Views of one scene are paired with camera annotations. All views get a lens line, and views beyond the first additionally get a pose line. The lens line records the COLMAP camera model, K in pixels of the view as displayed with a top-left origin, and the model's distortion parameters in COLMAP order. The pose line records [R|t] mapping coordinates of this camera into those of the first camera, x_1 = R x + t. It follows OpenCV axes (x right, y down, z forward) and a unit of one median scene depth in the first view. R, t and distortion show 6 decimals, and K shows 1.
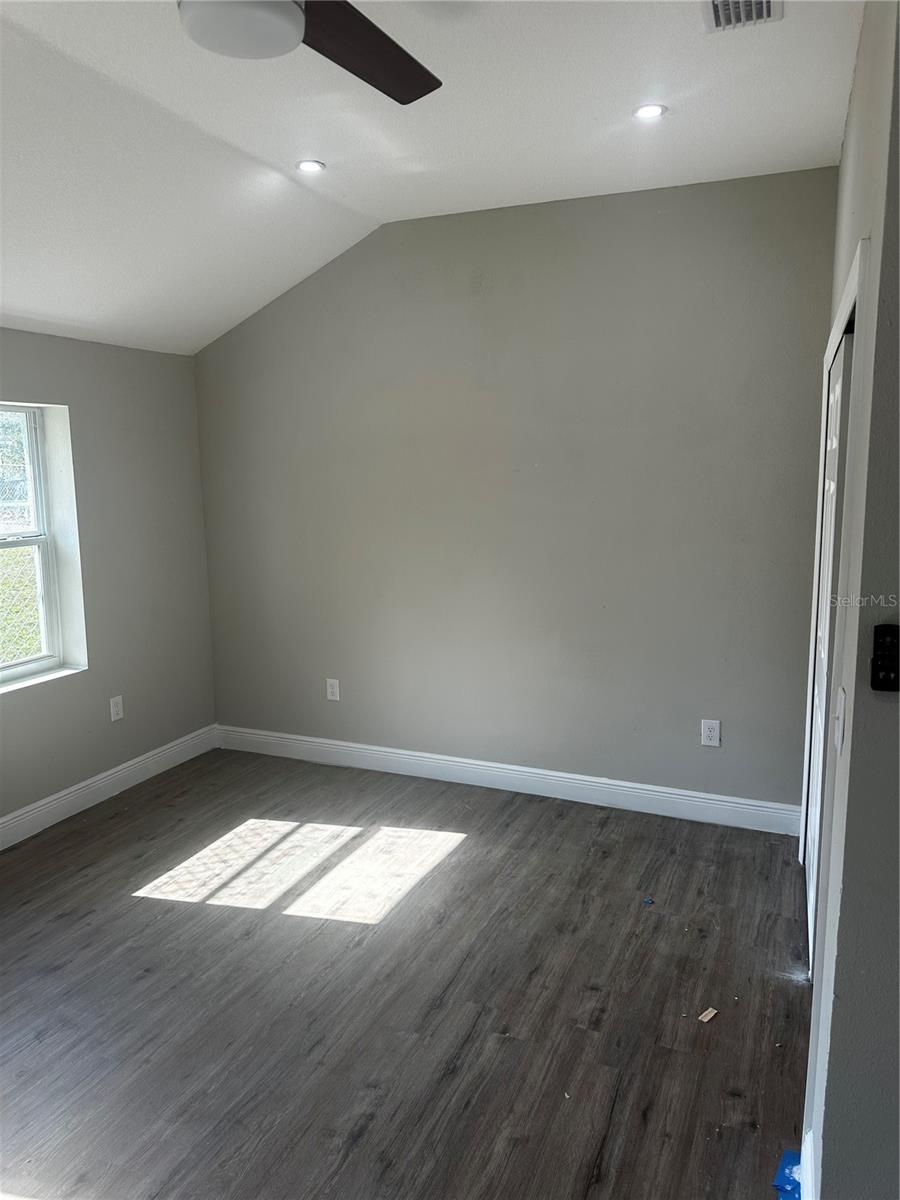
lens RADIAL K [[851.1, 0, 450.0], [0, 851.1, 600.0], [0, 0, 1]] dist [0.093017, -0.111602]
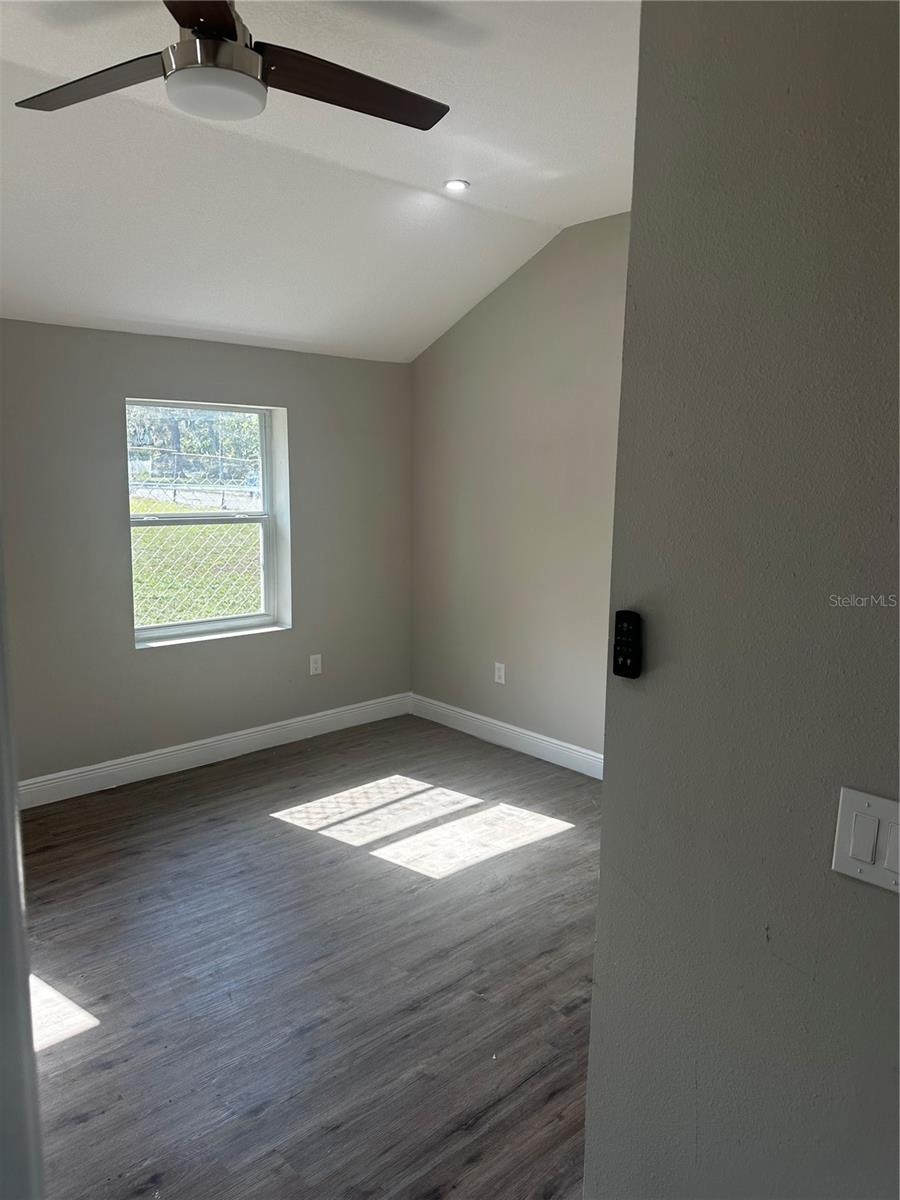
lens RADIAL K [[851.1, 0, 450.0], [0, 851.1, 600.0], [0, 0, 1]] dist [0.093017, -0.111602]
pose [[0.912647, 0.084888, -0.399838, 0.288165], [-0.085350, 0.996211, 0.016687, 0.002992], [0.399739, 0.018897, 0.916434, 0.000900]]
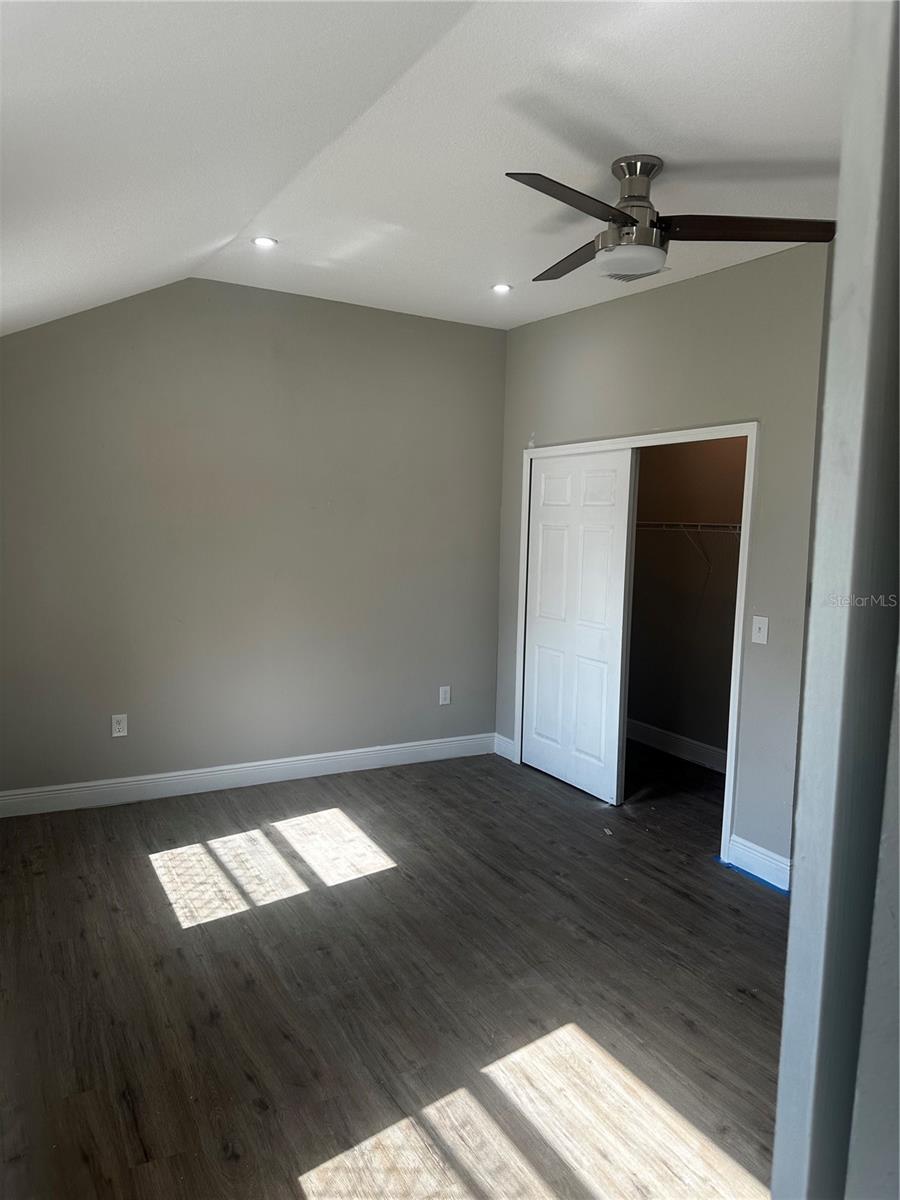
lens RADIAL K [[821.0, 0, 450.0], [0, 821.0, 600.0], [0, 0, 1]] dist [0.164867, -0.366363]
pose [[0.627147, -0.058539, 0.776698, -0.826737], [0.096138, 0.995365, -0.002607, 0.000602], [-0.772945, 0.076306, 0.629868, 0.125602]]
